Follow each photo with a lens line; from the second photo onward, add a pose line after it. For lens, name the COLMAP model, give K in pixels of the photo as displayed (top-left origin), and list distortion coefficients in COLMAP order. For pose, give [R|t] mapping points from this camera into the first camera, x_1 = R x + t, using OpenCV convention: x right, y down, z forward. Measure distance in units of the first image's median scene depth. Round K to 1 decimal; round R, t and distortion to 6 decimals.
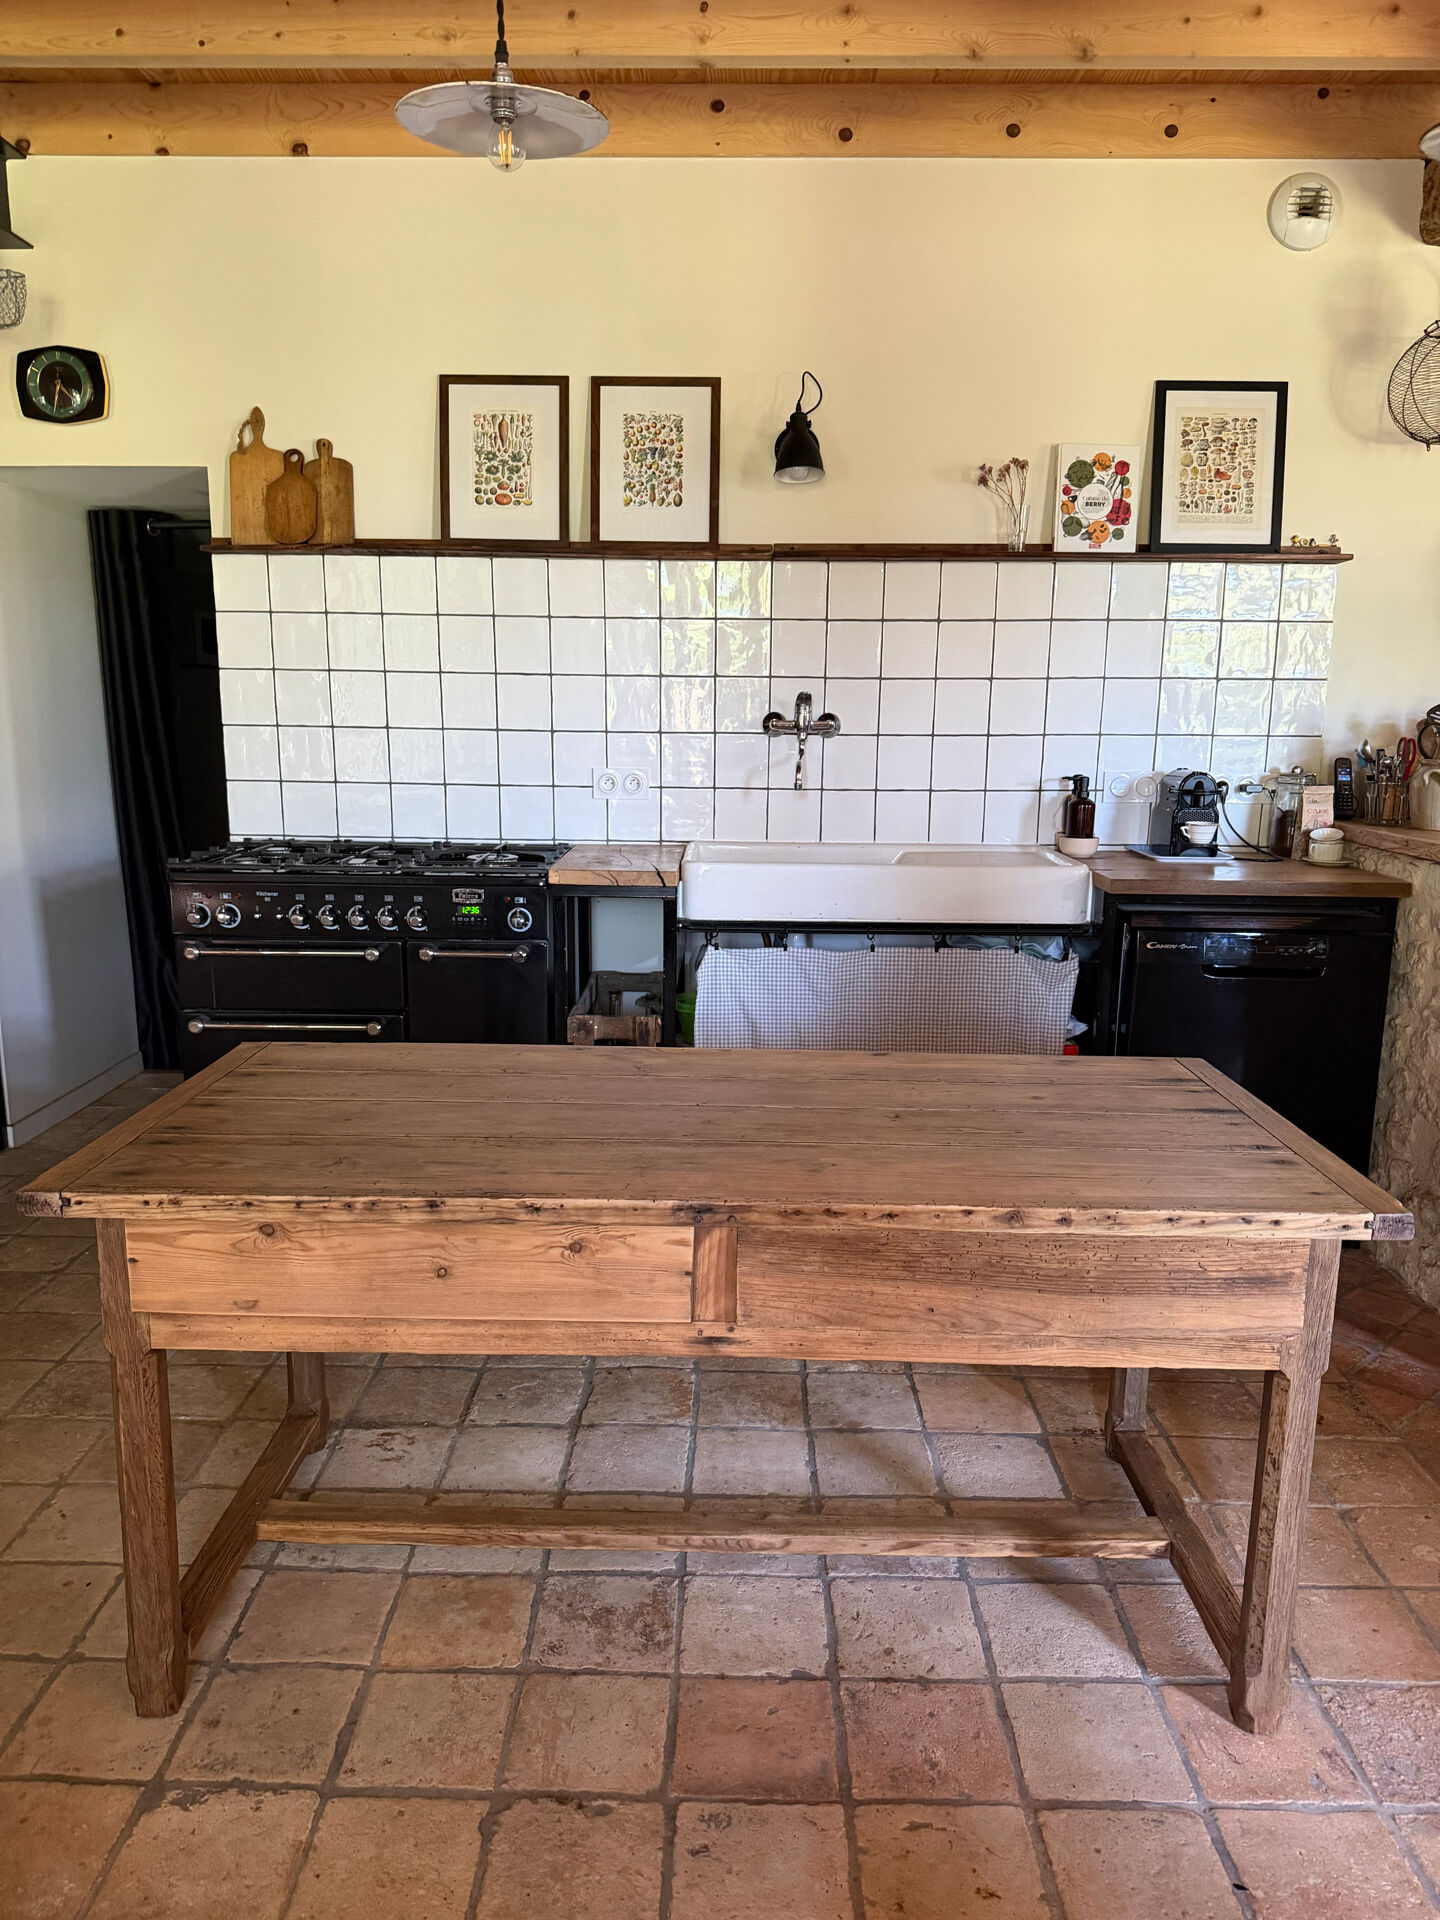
lens RADIAL K [[1358.5, 0, 728.8], [0, 1358.5, 952.6], [0, 0, 1]] dist [0.026493, -0.041402]
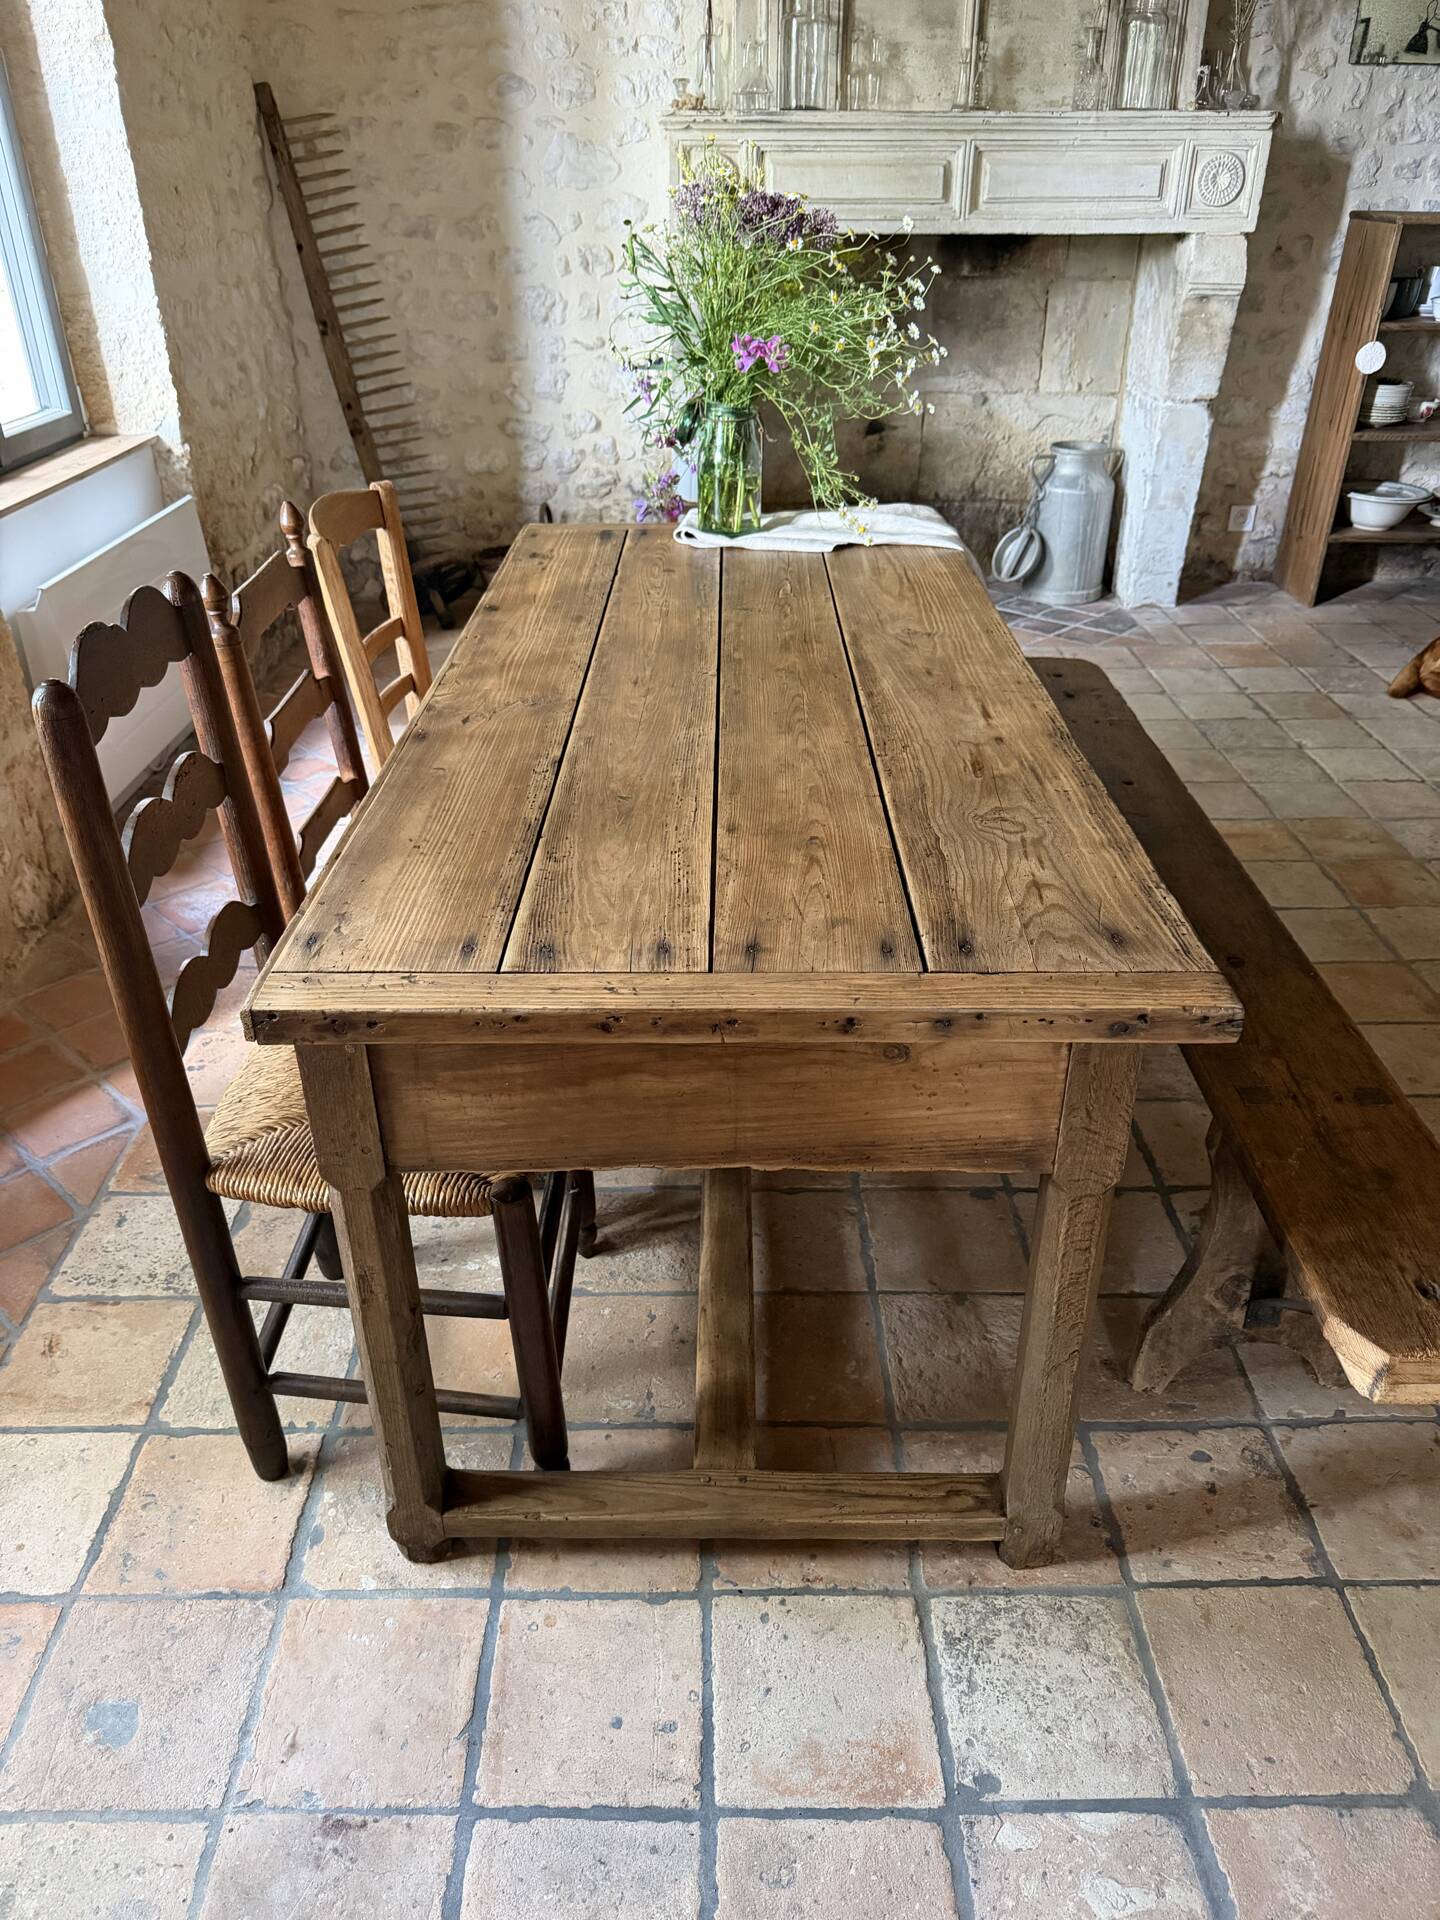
lens RADIAL K [[1358.5, 0, 716.1], [0, 1358.5, 948.1], [0, 0, 1]] dist [0.026493, -0.041402]
pose [[0.003064, -0.506925, 0.861985, -0.814653], [0.182296, 0.847828, 0.497951, -0.159973], [-0.983239, 0.155611, 0.095009, 0.912333]]
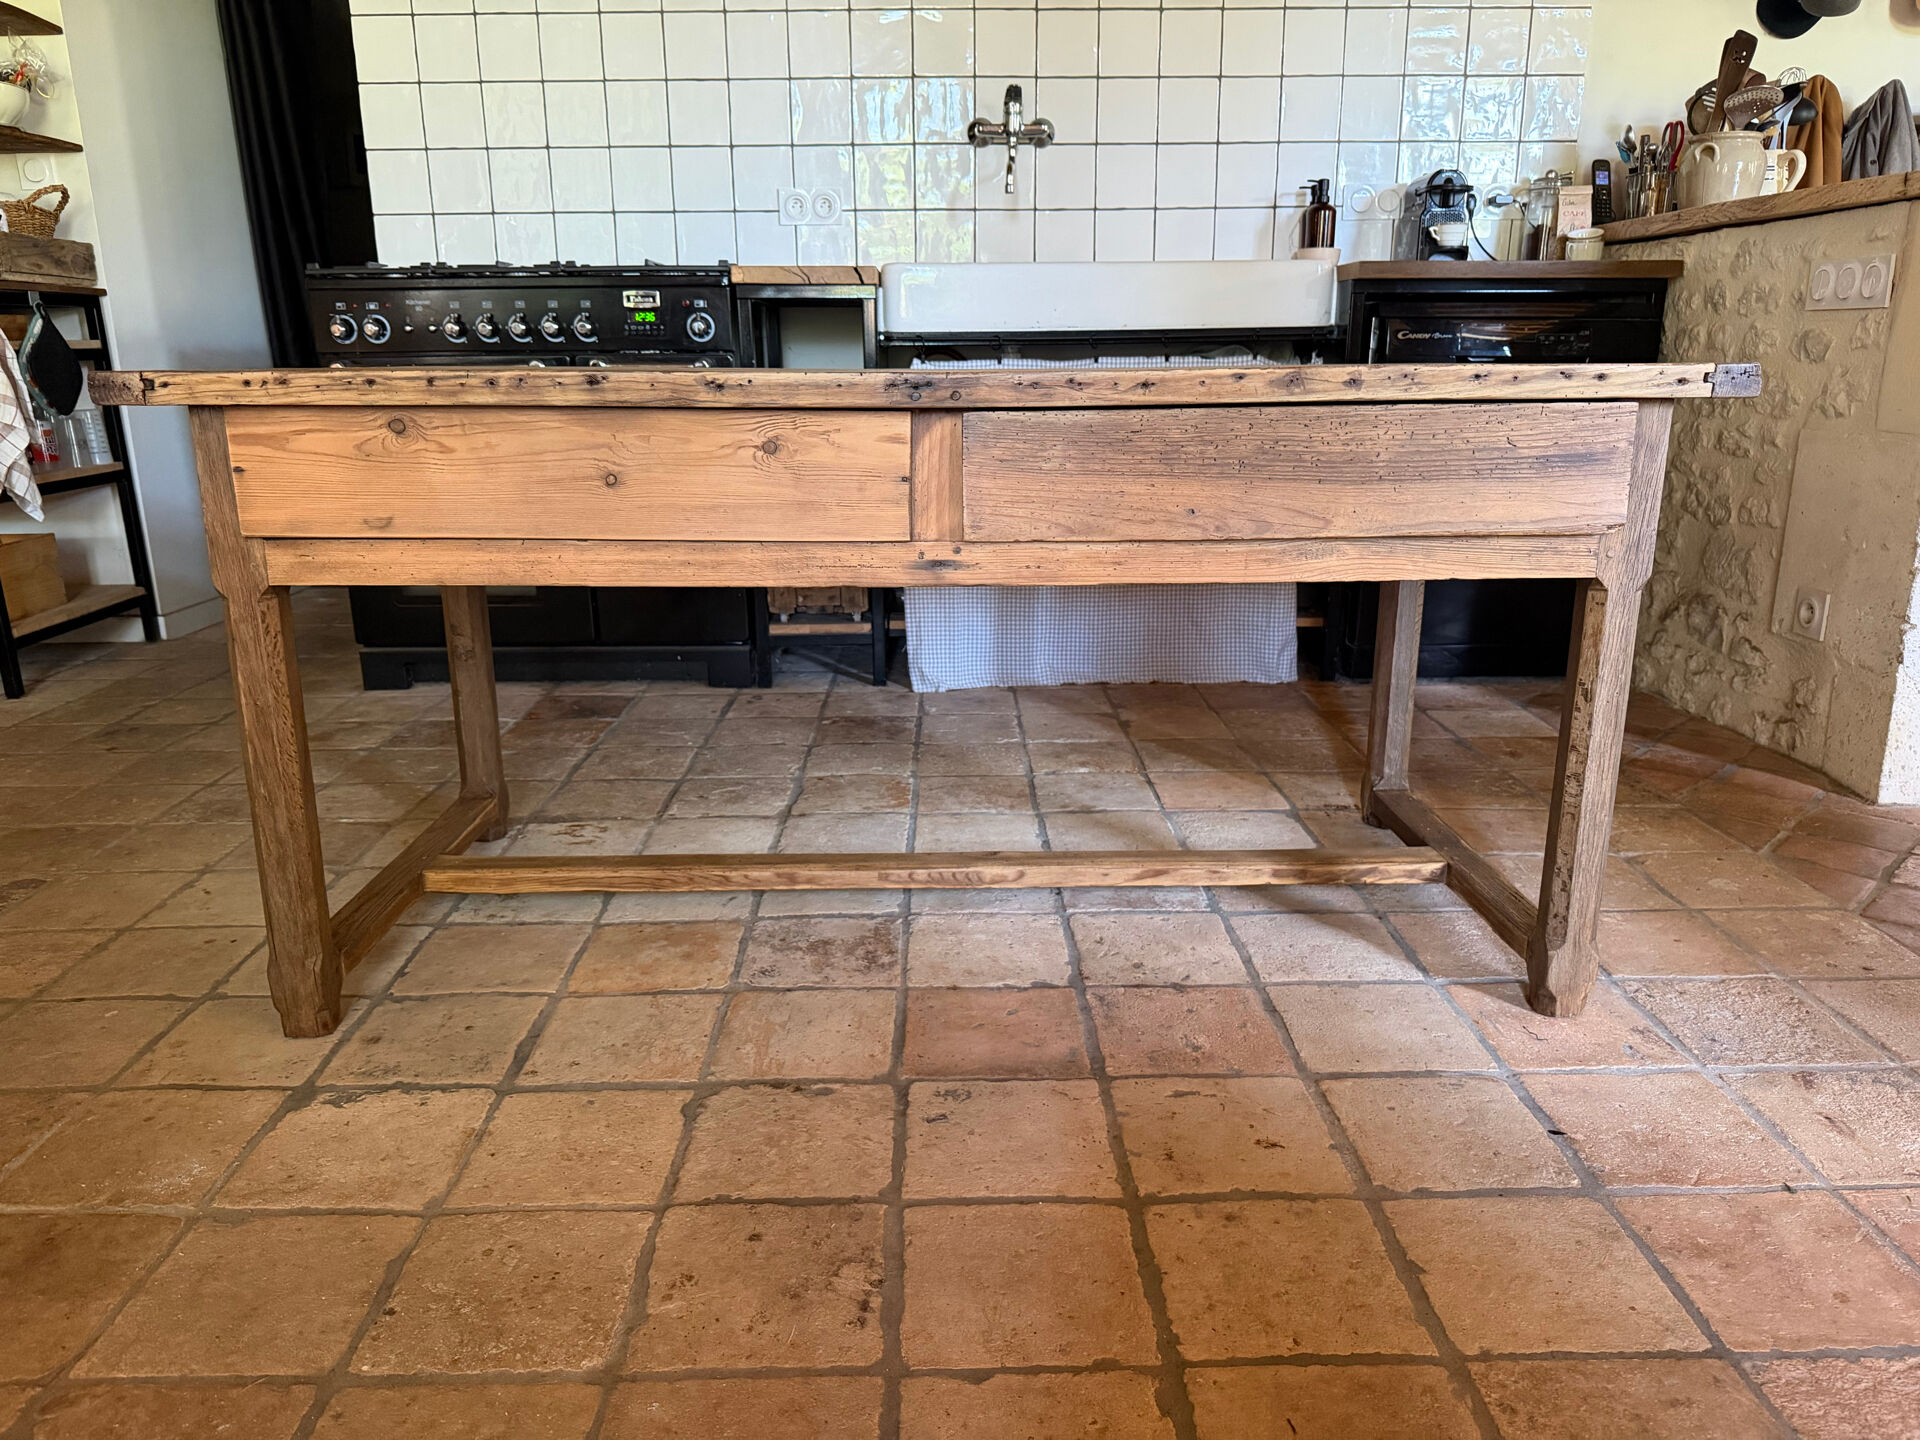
lens RADIAL K [[1358.5, 0, 958.5], [0, 1358.5, 716.0], [0, 0, 1]] dist [0.026493, -0.041402]
pose [[0.999511, -0.024728, 0.019154, -0.013239], [0.023116, 0.996508, 0.080237, 0.253316], [-0.021071, -0.079755, 0.996592, 0.117465]]
